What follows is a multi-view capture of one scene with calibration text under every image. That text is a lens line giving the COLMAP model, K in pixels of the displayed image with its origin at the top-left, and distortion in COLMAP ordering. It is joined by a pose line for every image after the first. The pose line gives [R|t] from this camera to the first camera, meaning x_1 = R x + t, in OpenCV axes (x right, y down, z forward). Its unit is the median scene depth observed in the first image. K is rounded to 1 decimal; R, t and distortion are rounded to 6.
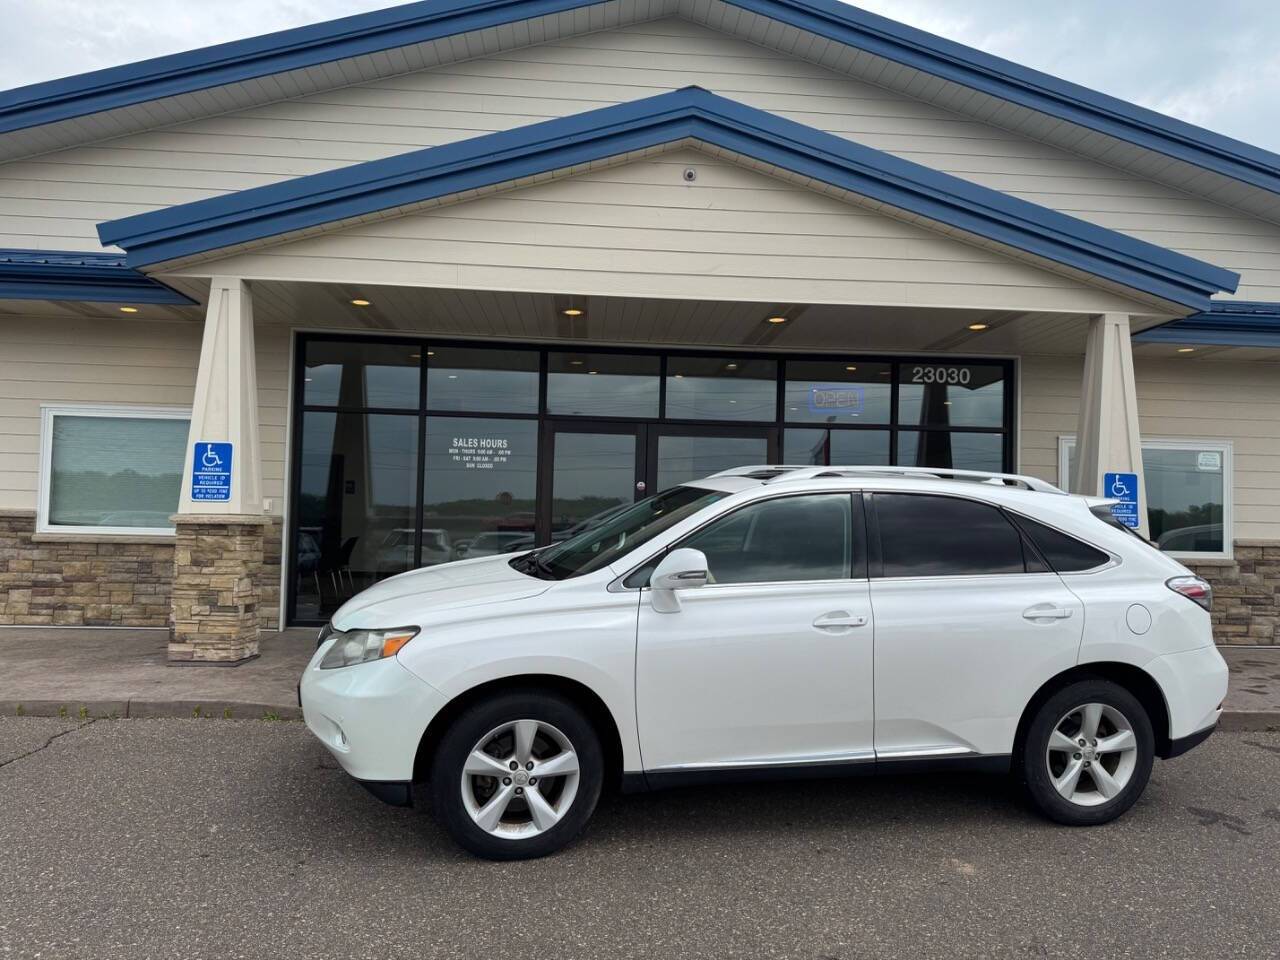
lens RADIAL K [[924.1, 0, 647.7], [0, 924.1, 481.7], [0, 0, 1]] dist [0.008617, -0.007841]
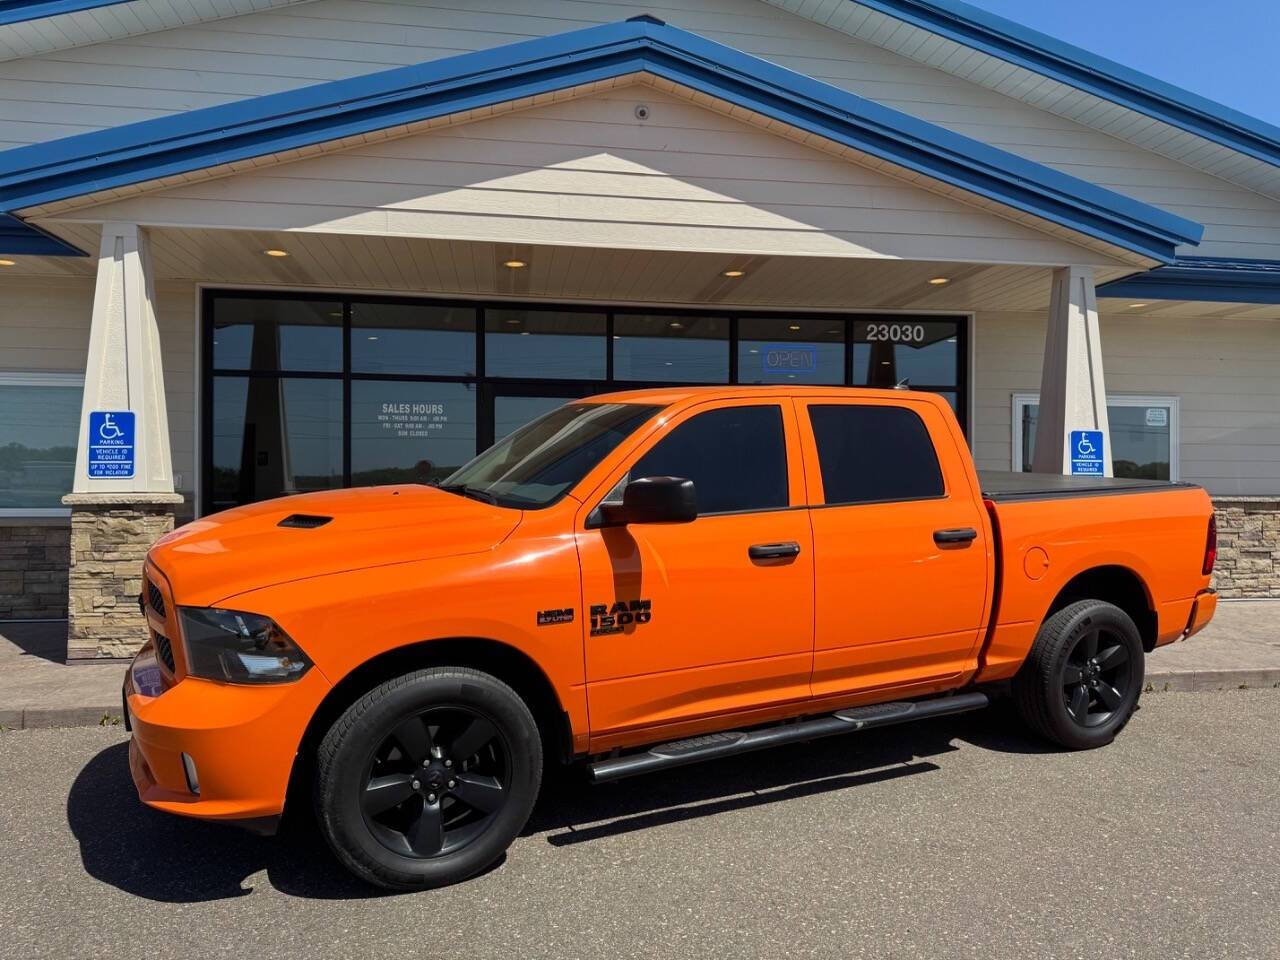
lens RADIAL K [[925.6, 0, 650.6], [0, 925.6, 480.9], [0, 0, 1]] dist [0.005590, -0.007714]
pose [[0.995762, -0.020179, 0.089726, -0.034959], [0.016822, 0.999136, 0.038014, -0.001335], [-0.090416, -0.036344, 0.995241, 0.065305]]
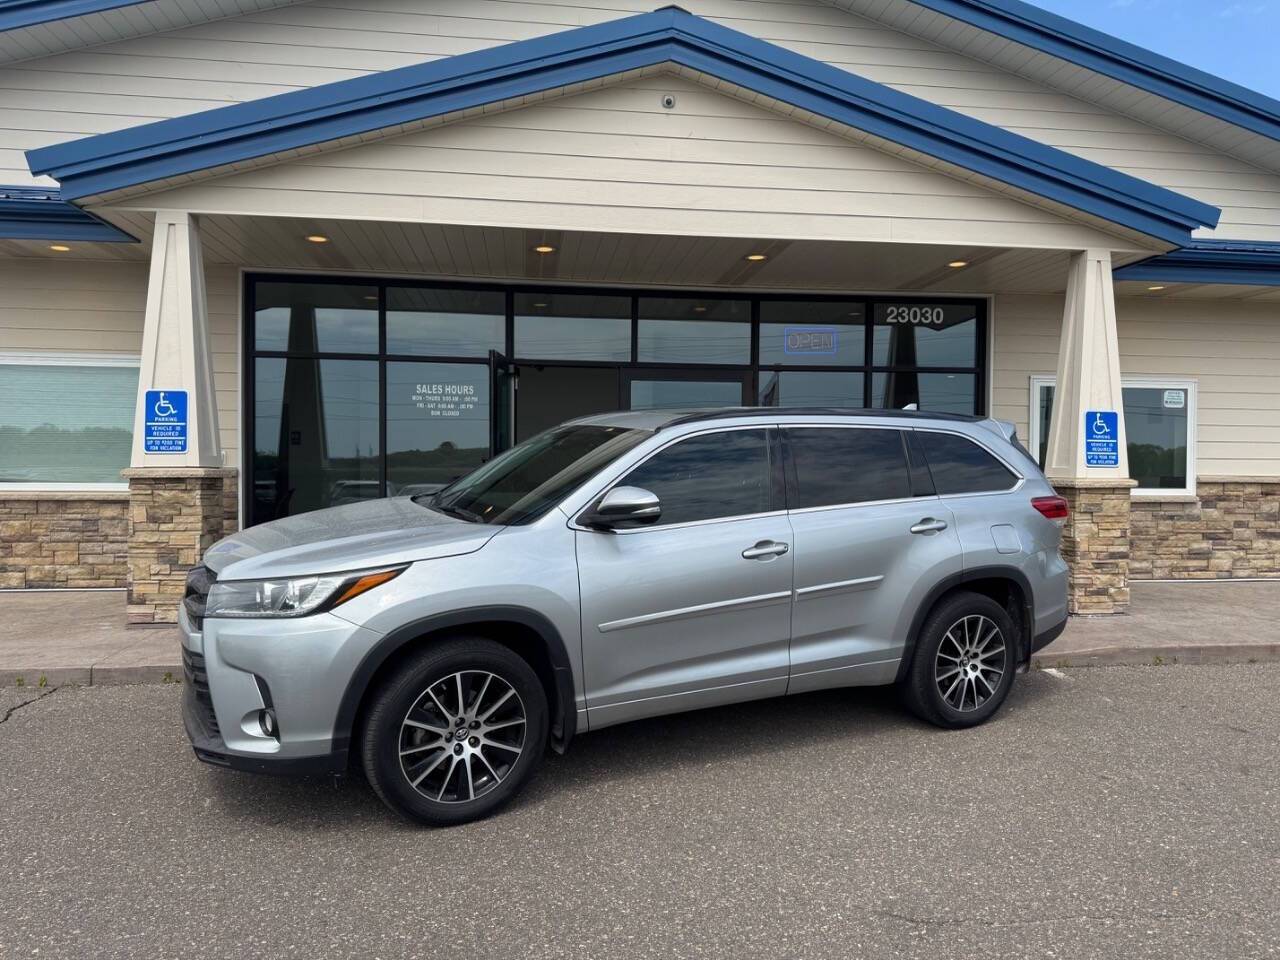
lens RADIAL K [[925.5, 0, 645.9], [0, 925.5, 478.2], [0, 0, 1]] dist [0.005637, -0.007619]
pose [[0.997867, -0.017165, 0.062990, -0.042690], [0.013791, 0.998466, 0.053619, 0.002175], [-0.063814, -0.052636, 0.996573, 0.030717]]
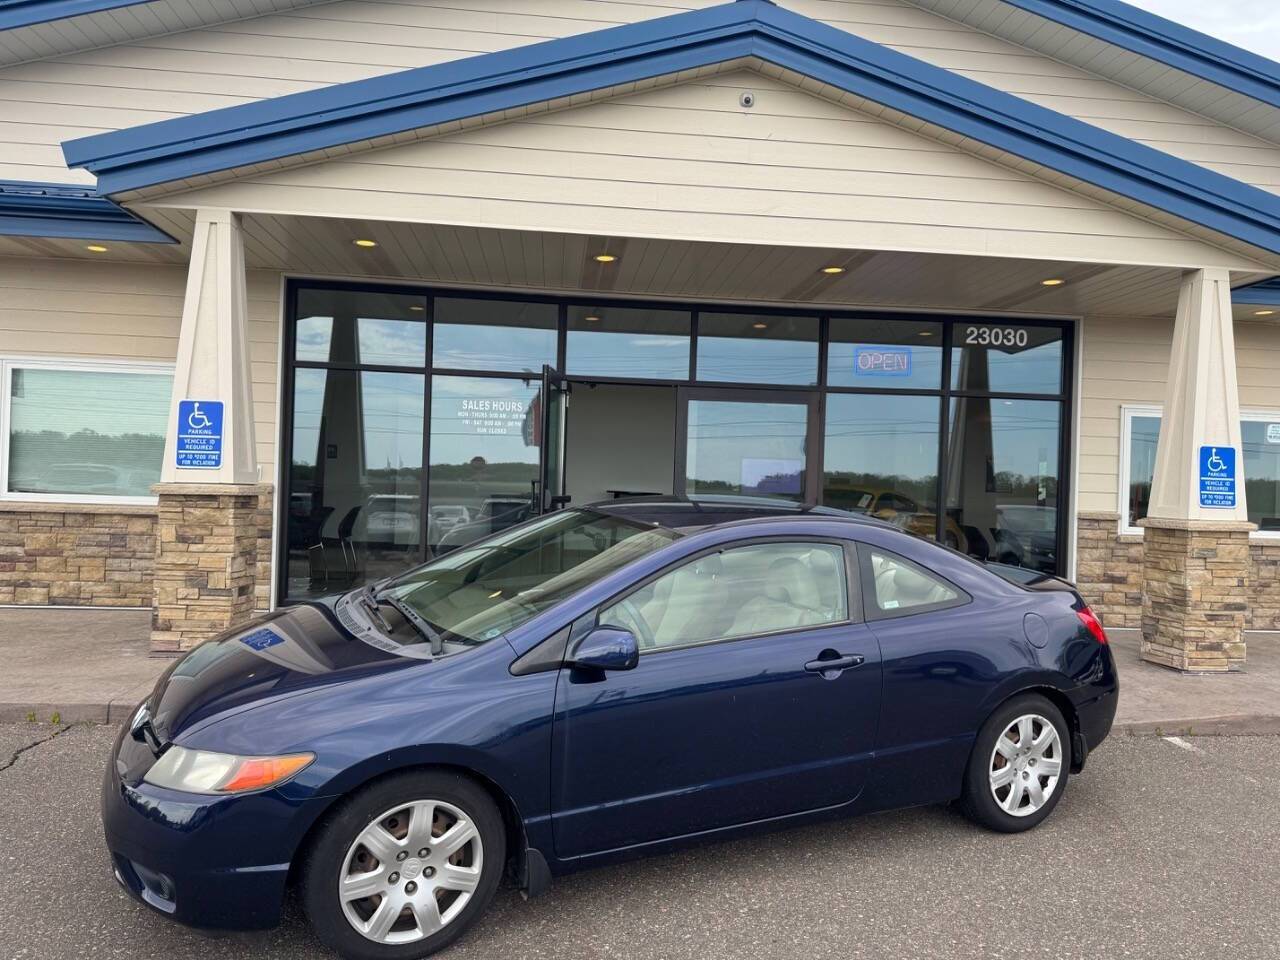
lens RADIAL K [[924.4, 0, 638.3], [0, 924.4, 480.4], [0, 0, 1]] dist [0.006739, -0.007143]
pose [[0.999597, 0.009103, 0.026881, -0.075003], [-0.010064, 0.999307, 0.035832, -0.002777], [-0.026536, -0.036088, 0.998996, 0.109782]]
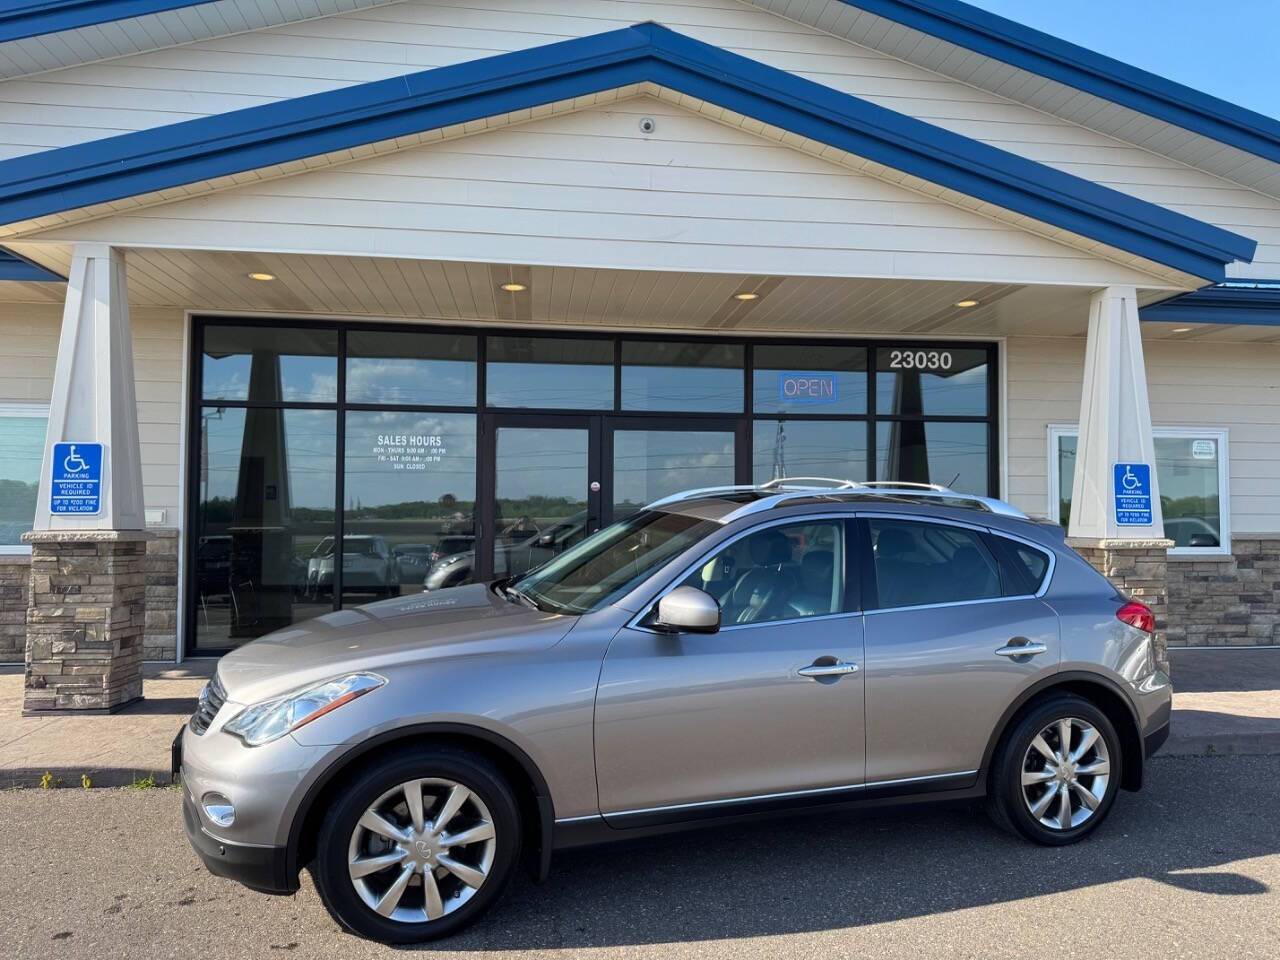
lens RADIAL K [[923.7, 0, 651.1], [0, 923.7, 483.4], [0, 0, 1]] dist [0.007826, -0.009596]
pose [[0.997895, -0.016746, 0.062655, -0.009959], [0.016522, 0.999855, 0.004097, -0.001564], [-0.062715, -0.003053, 0.998027, 0.130998]]
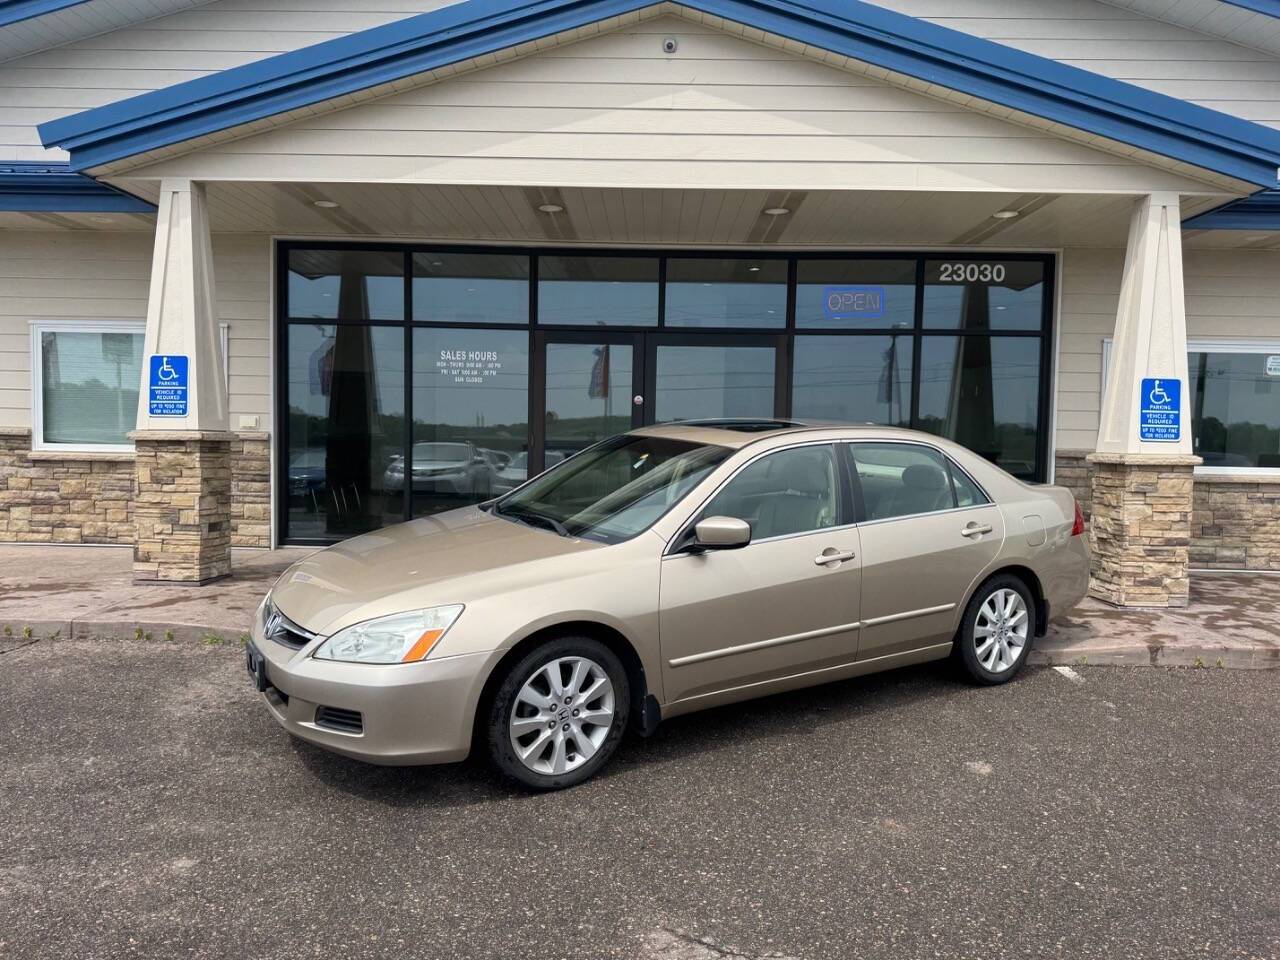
lens RADIAL K [[920.4, 0, 638.2], [0, 920.4, 481.8], [0, 0, 1]] dist [0.005775, -0.008907]
pose [[0.996043, -0.000422, -0.088866, 0.091047], [0.008252, 0.996107, 0.087770, 0.007478], [0.088483, -0.088156, 0.992169, 0.076829]]
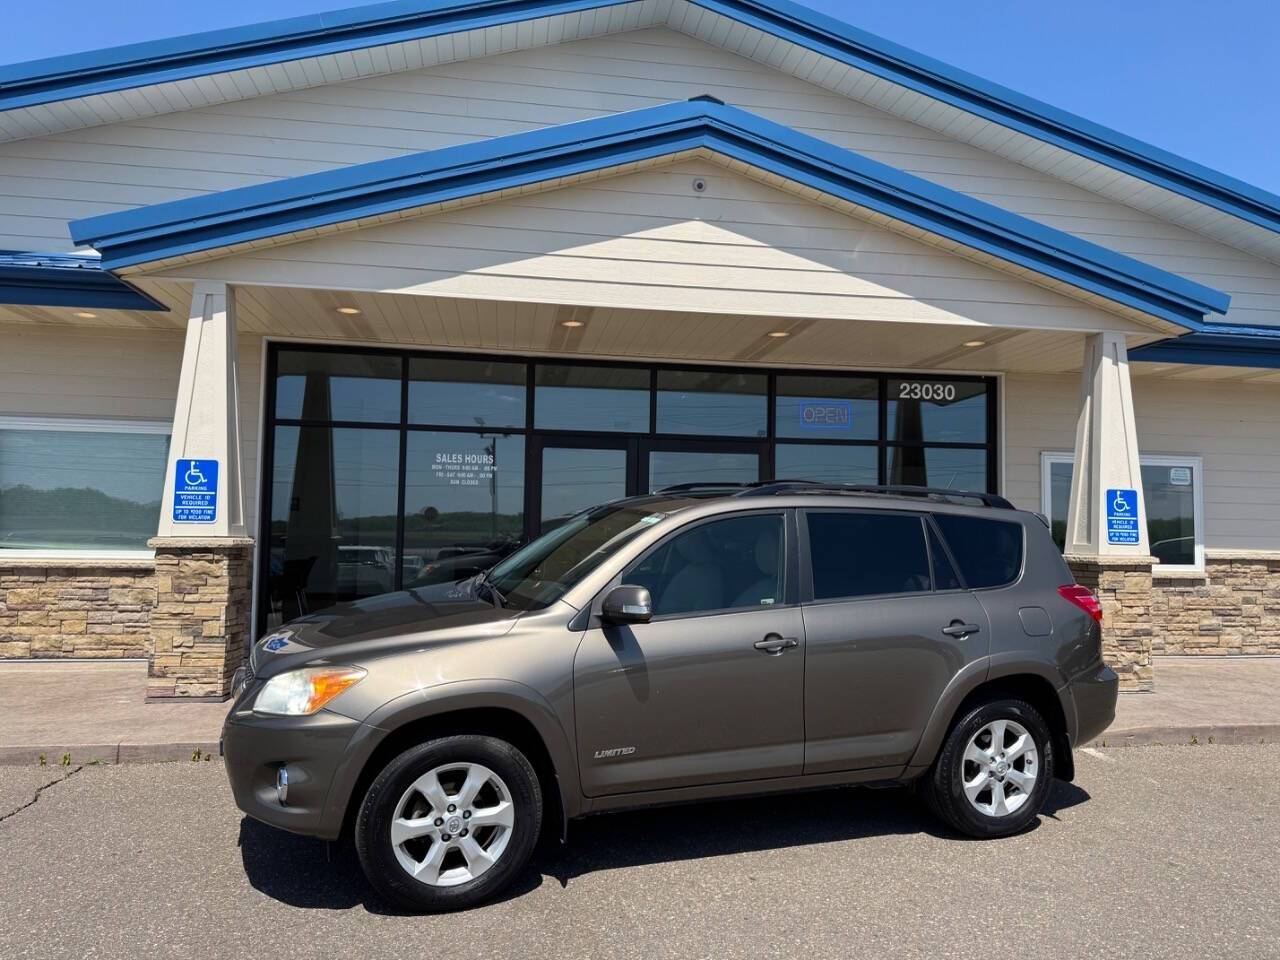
lens RADIAL K [[925.5, 0, 645.9], [0, 925.5, 478.2], [0, 0, 1]] dist [0.005637, -0.007619]
pose [[0.996064, -0.001795, 0.088617, -0.094959], [0.003423, 0.999828, -0.018220, -0.004570], [-0.088569, 0.018452, 0.995899, 0.034730]]
